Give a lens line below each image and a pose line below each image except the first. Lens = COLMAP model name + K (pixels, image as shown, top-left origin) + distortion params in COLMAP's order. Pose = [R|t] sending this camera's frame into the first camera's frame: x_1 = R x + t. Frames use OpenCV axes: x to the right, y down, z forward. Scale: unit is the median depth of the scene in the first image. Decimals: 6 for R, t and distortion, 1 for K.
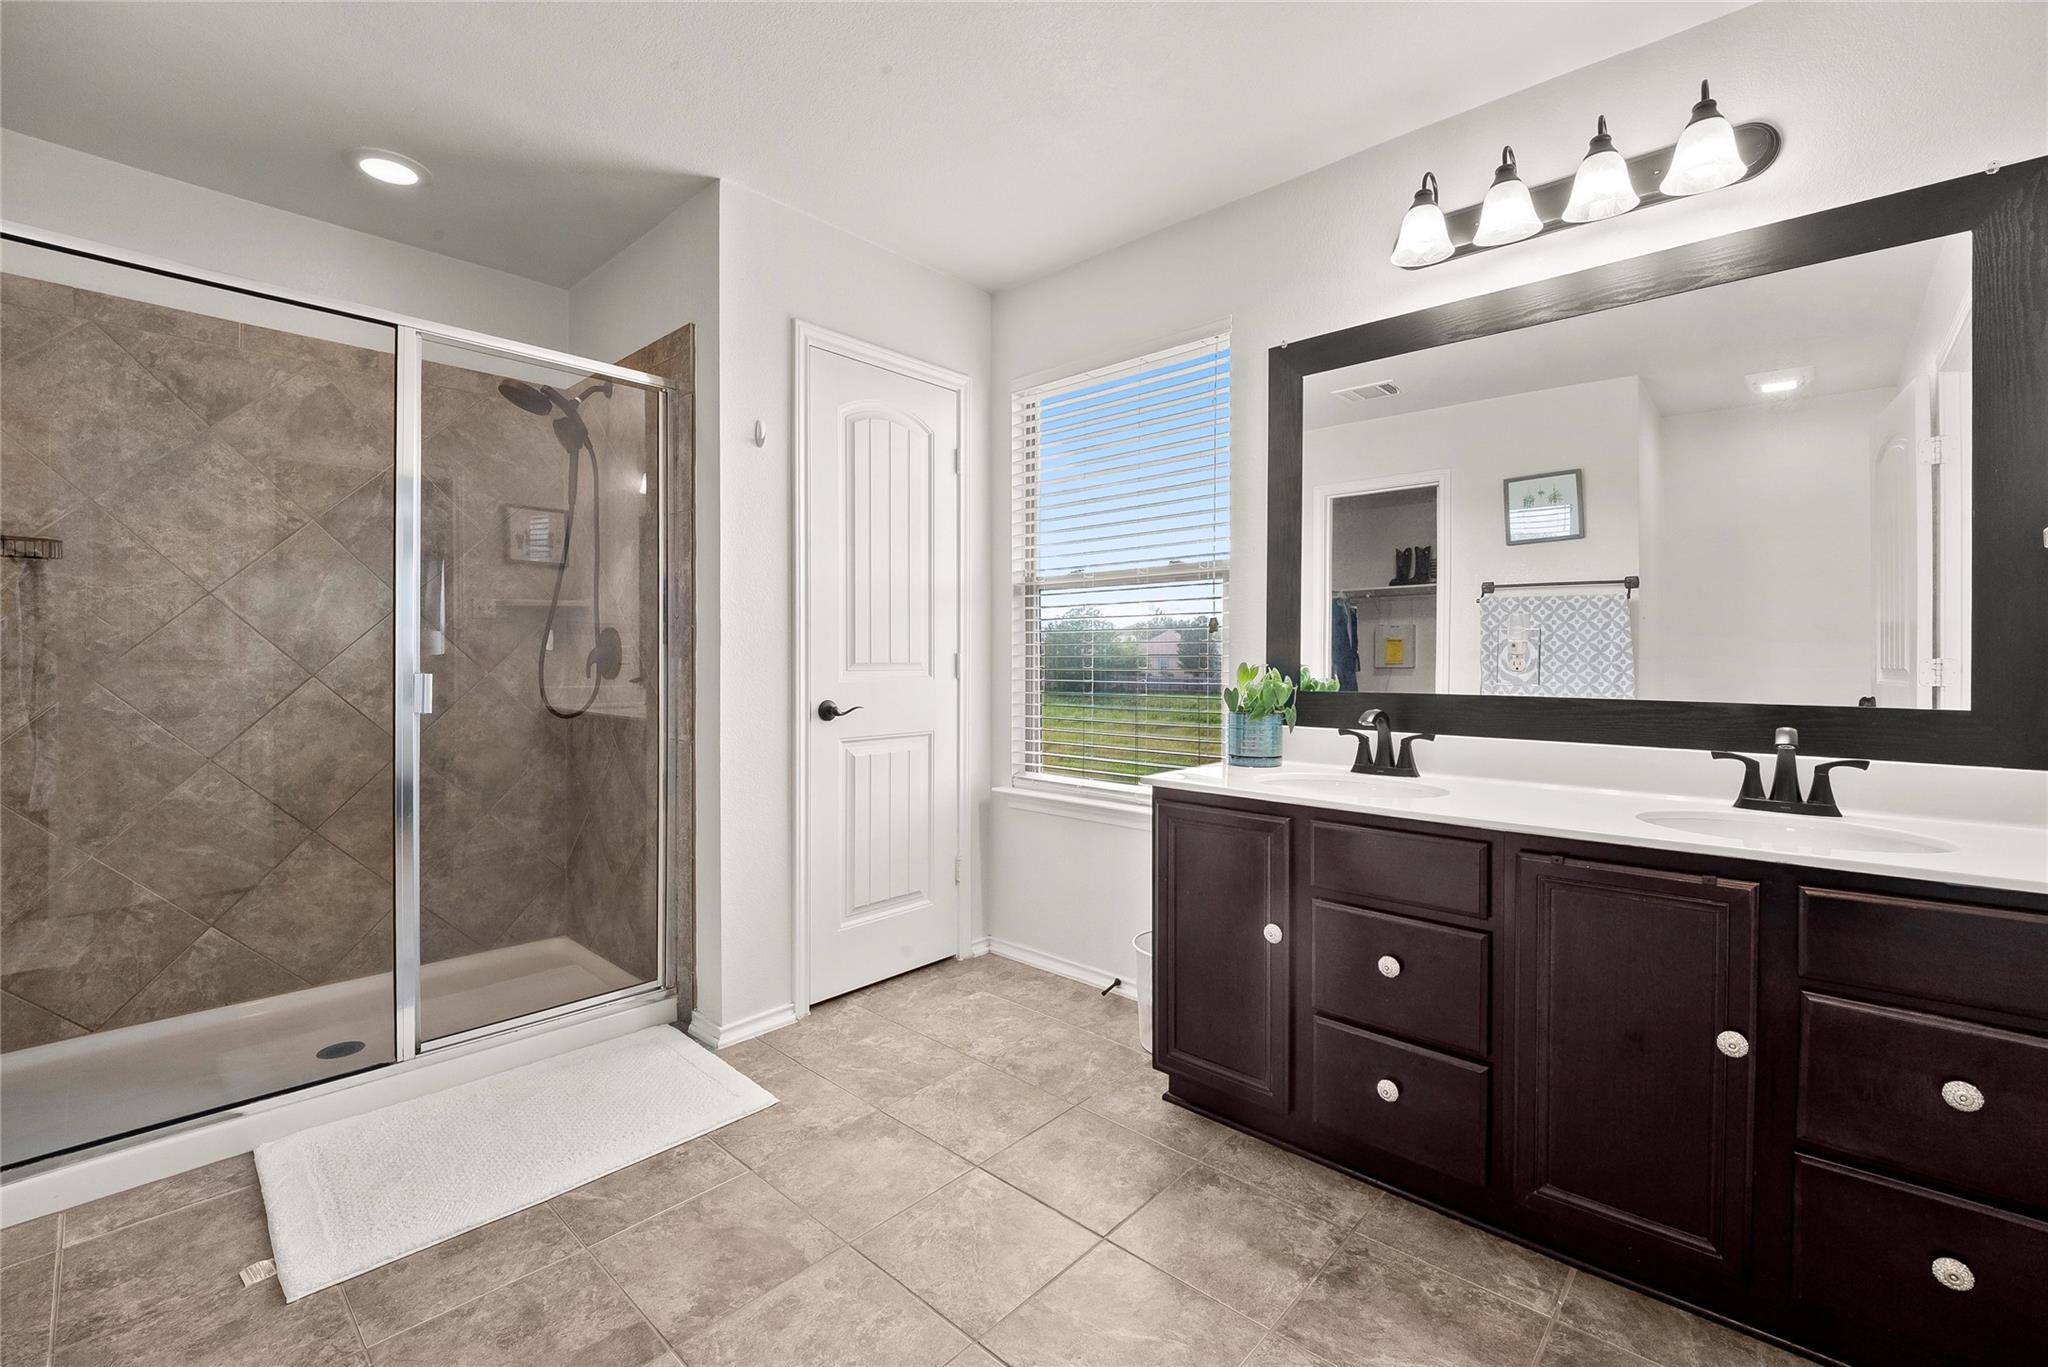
lens RADIAL K [[900.8, 0, 1022.5], [0, 900.8, 657.9], [0, 0, 1]] dist [0.019006, -0.000355]
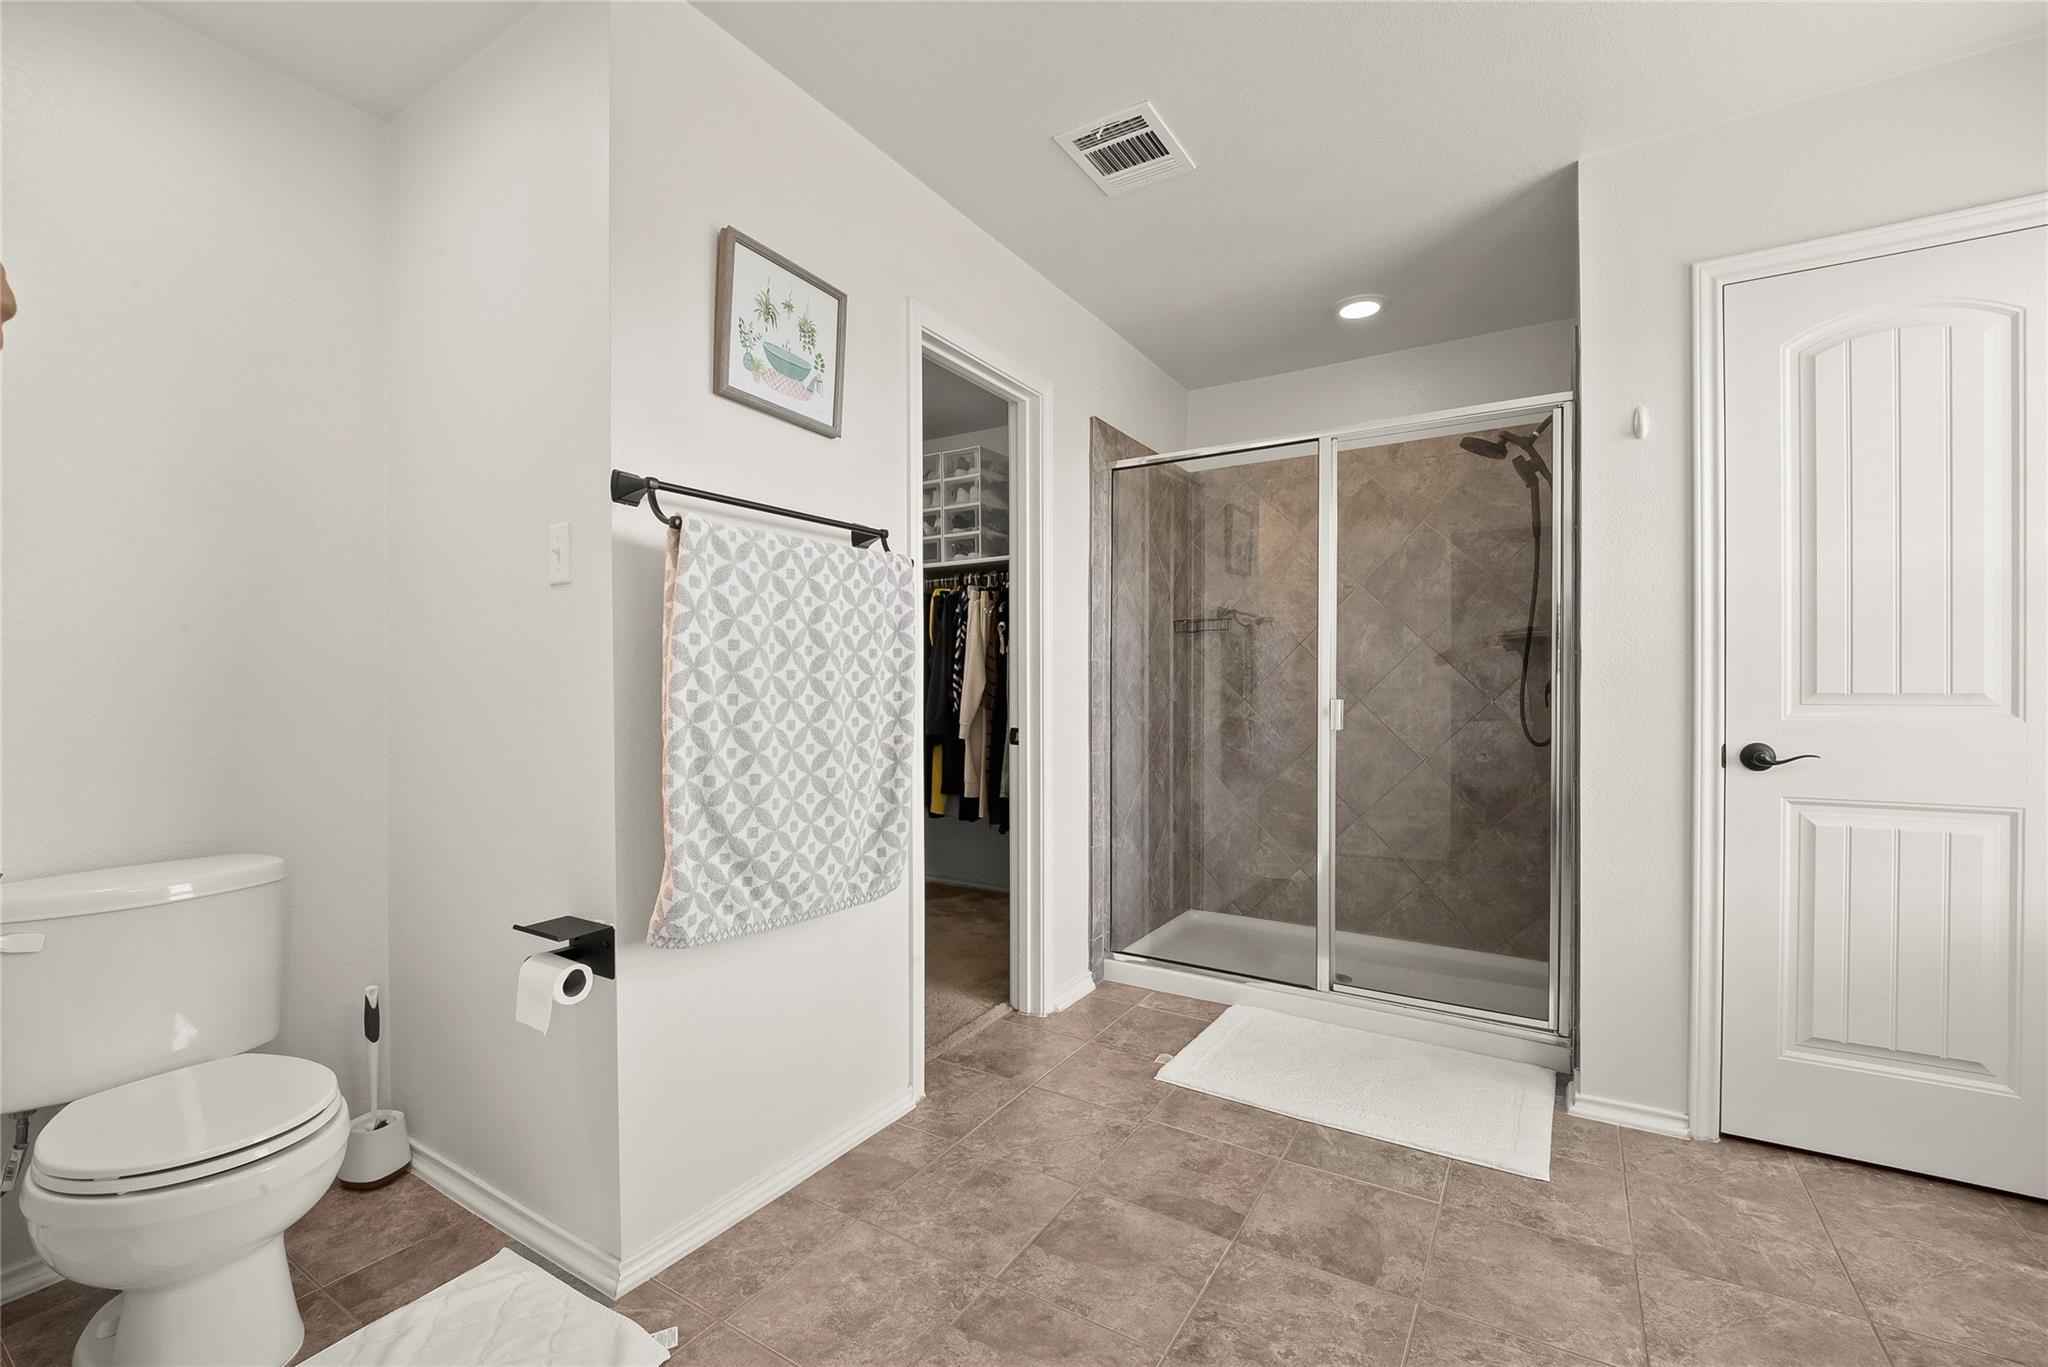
lens RADIAL K [[879.7, 0, 1022.6], [0, 879.7, 688.2], [0, 0, 1]] dist [0.036458, 0.000179]
pose [[0.214774, -0.000270, -0.976664, 0.449123], [-0.000578, 1.000000, -0.000404, 0.002105], [0.976664, 0.000651, 0.214774, 0.275127]]
